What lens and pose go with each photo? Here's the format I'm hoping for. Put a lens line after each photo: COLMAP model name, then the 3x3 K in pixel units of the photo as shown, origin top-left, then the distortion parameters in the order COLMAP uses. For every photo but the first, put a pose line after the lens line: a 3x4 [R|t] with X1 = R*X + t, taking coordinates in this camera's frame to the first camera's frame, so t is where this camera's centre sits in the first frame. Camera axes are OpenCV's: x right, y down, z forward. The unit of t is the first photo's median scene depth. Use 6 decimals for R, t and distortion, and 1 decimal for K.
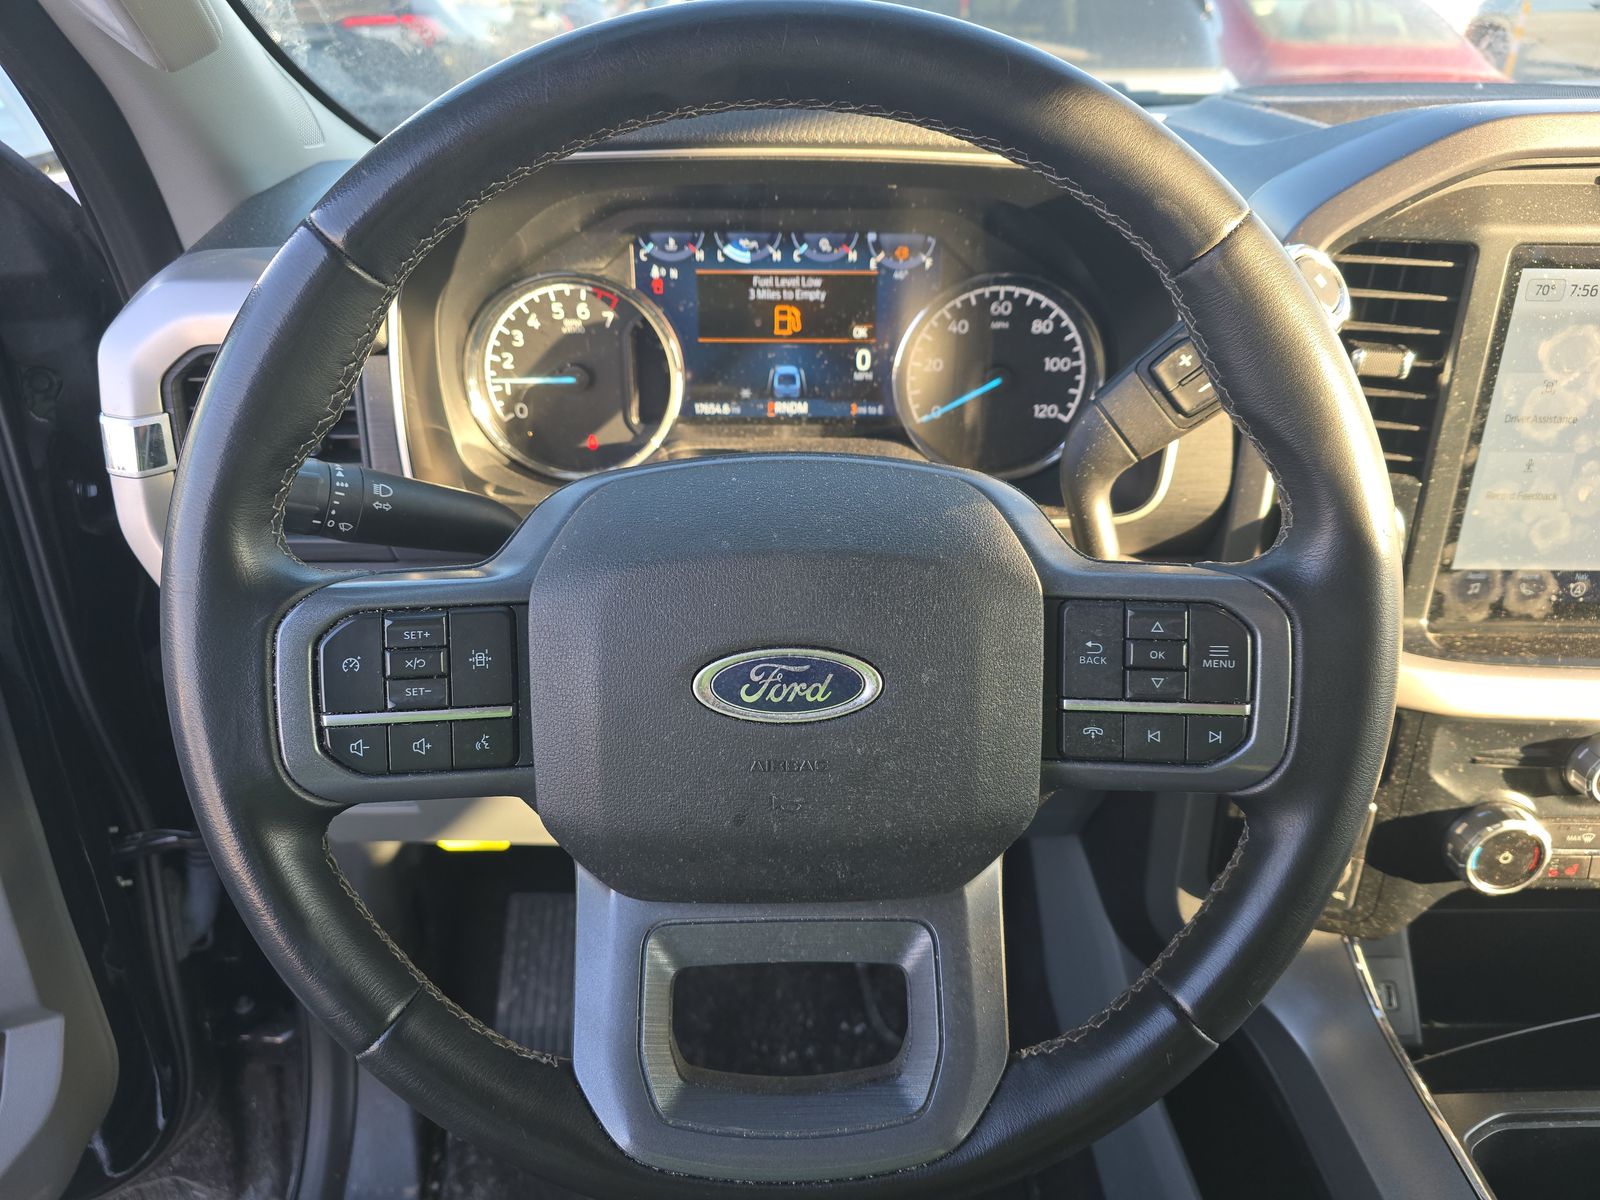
lens RADIAL K [[1084.4, 0, 800.0], [0, 1084.4, 605.3], [0, 0, 1]] dist [0.020327, -0.013990]
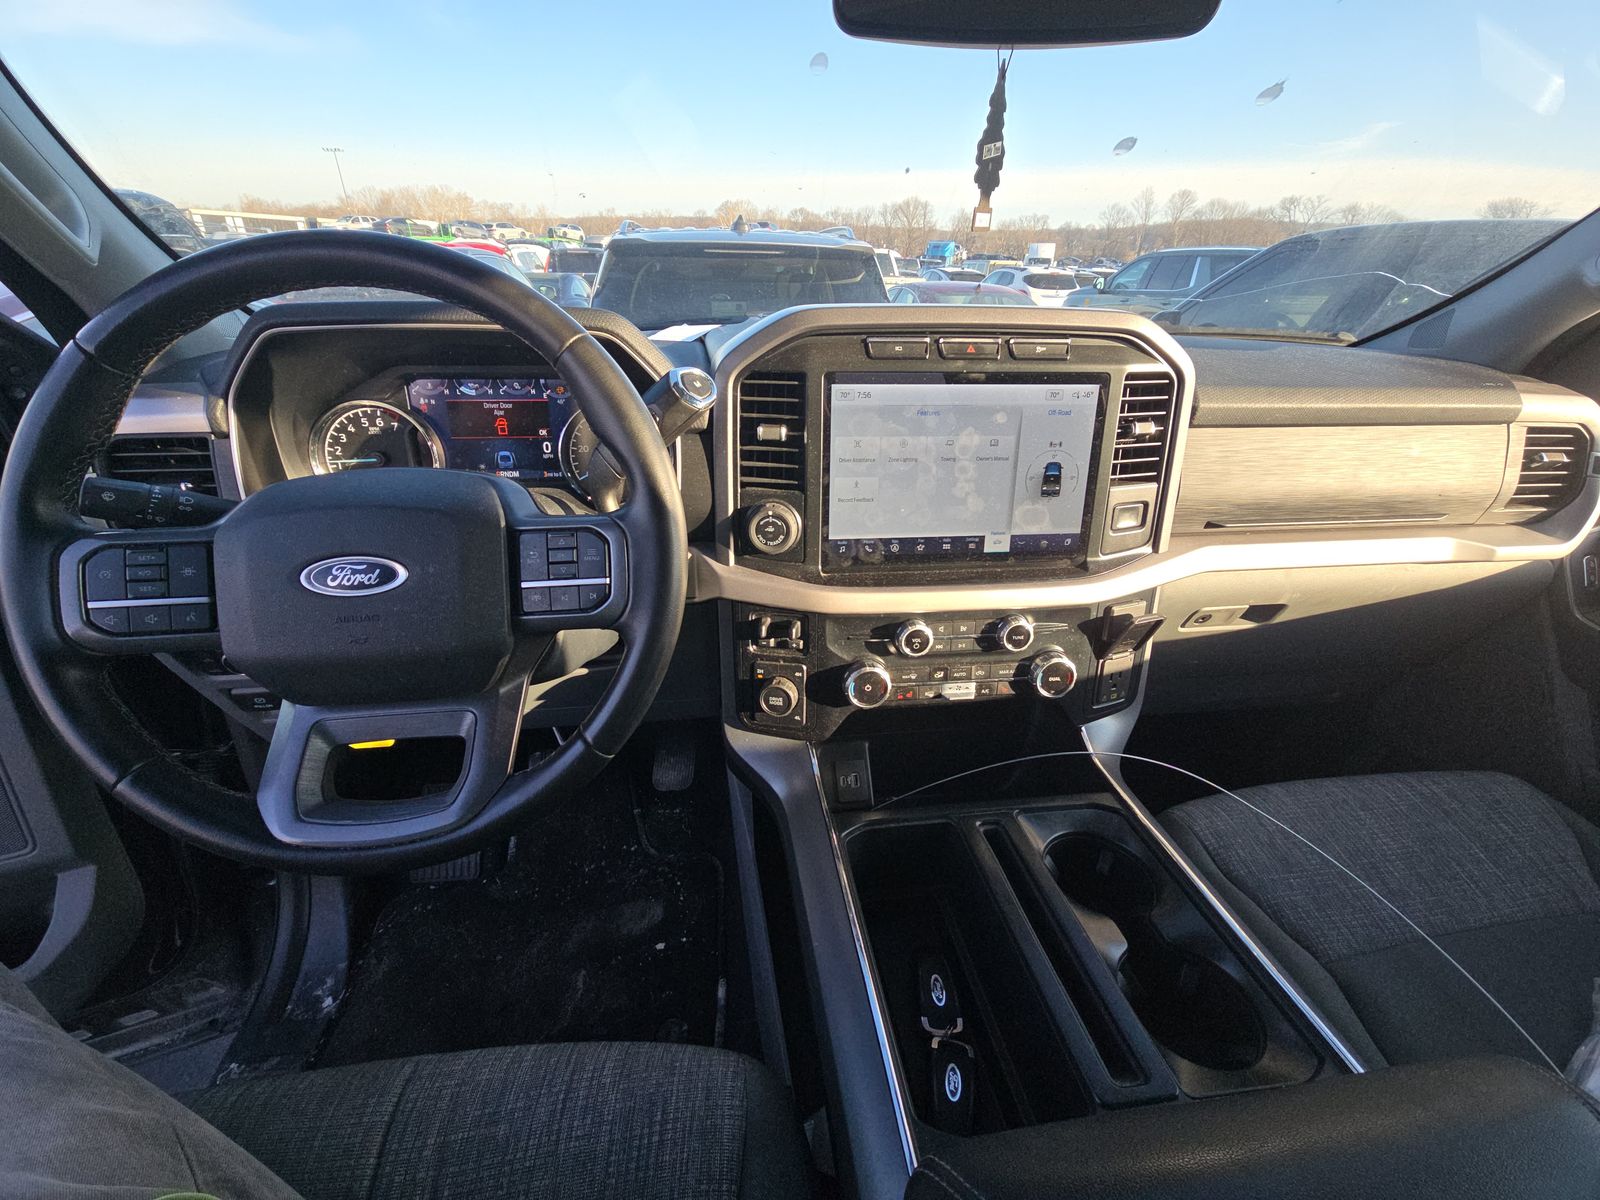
lens RADIAL K [[647.6, 0, 800.3], [0, 647.6, 594.0], [0, 0, 1]] dist [0.002455, 0.000414]
pose [[0.994261, -0.041196, 0.098727, 0.381829], [0.049062, 0.995697, -0.078614, 0.135855], [-0.095064, 0.083007, 0.992004, -0.120880]]
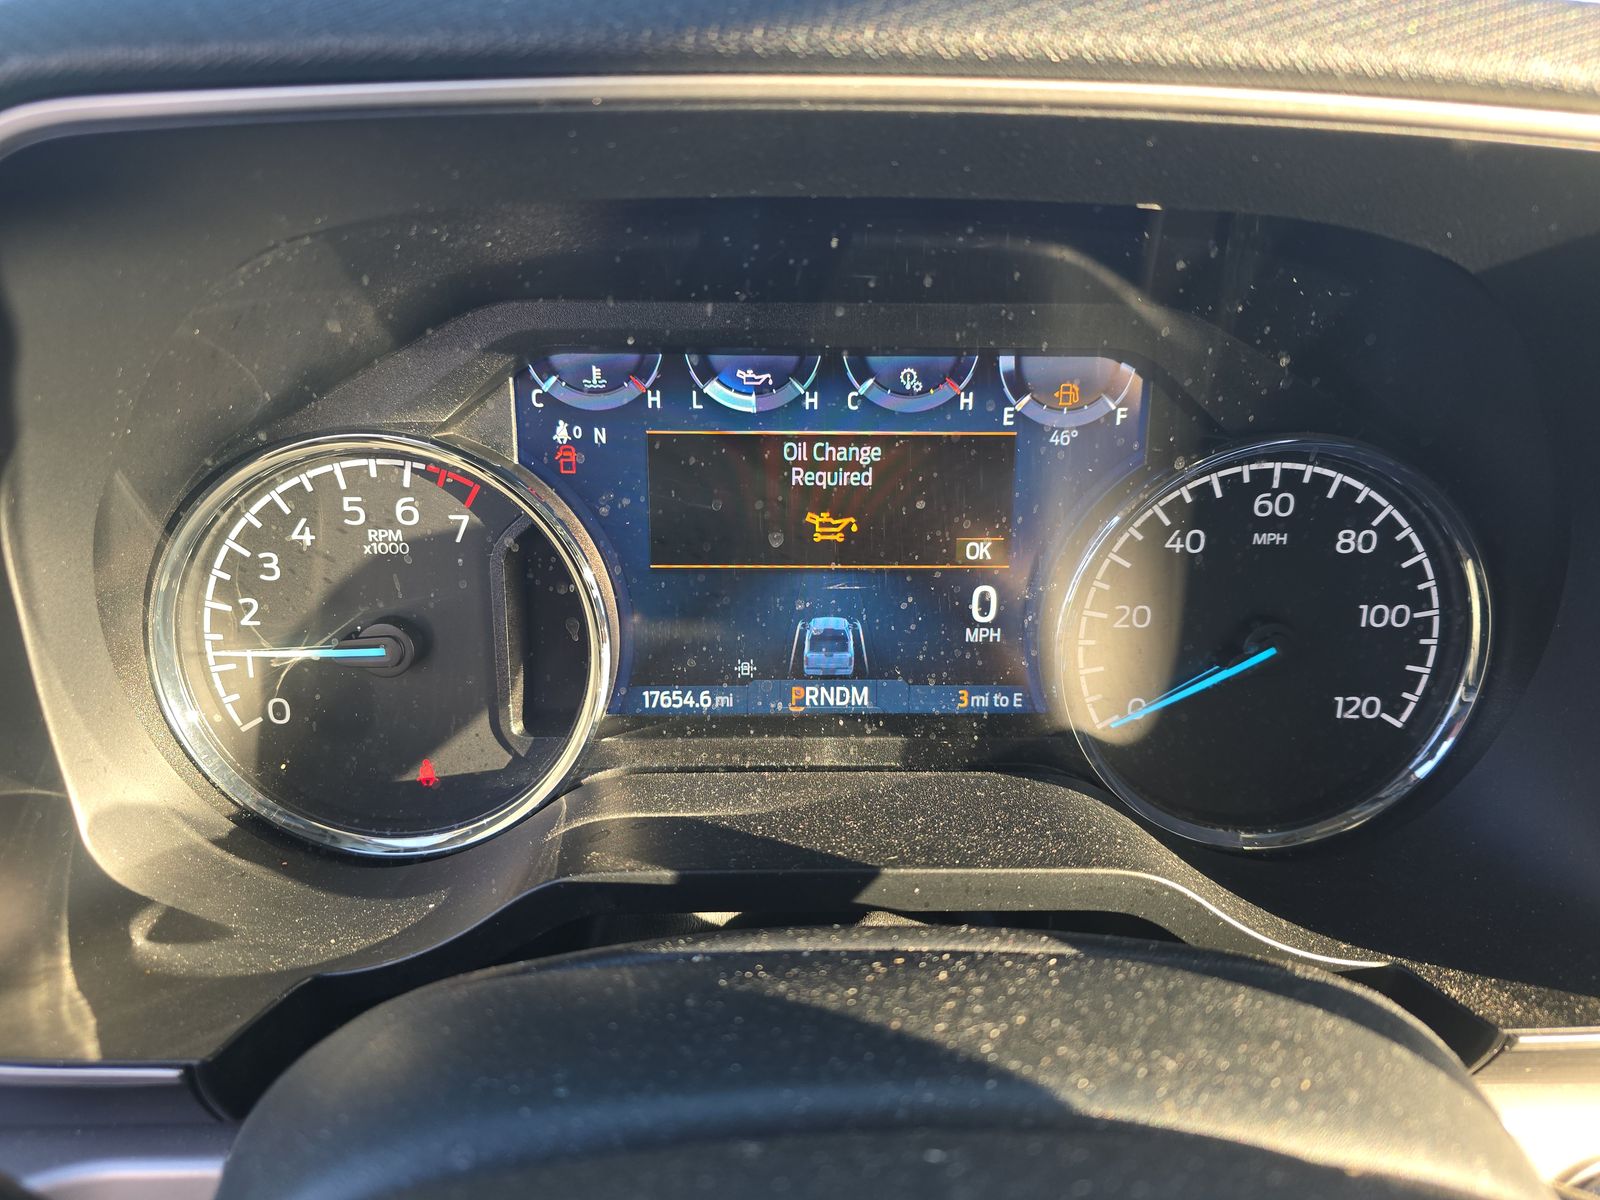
lens RADIAL K [[1084.4, 0, 802.8], [0, 1084.4, 598.9], [0, 0, 1]] dist [0.020327, -0.013990]
pose [[0.999924, -0.000706, 0.012308, -0.031494], [0.002496, 0.989278, -0.146021, -0.162065], [-0.012073, 0.146041, 0.989205, 0.529888]]
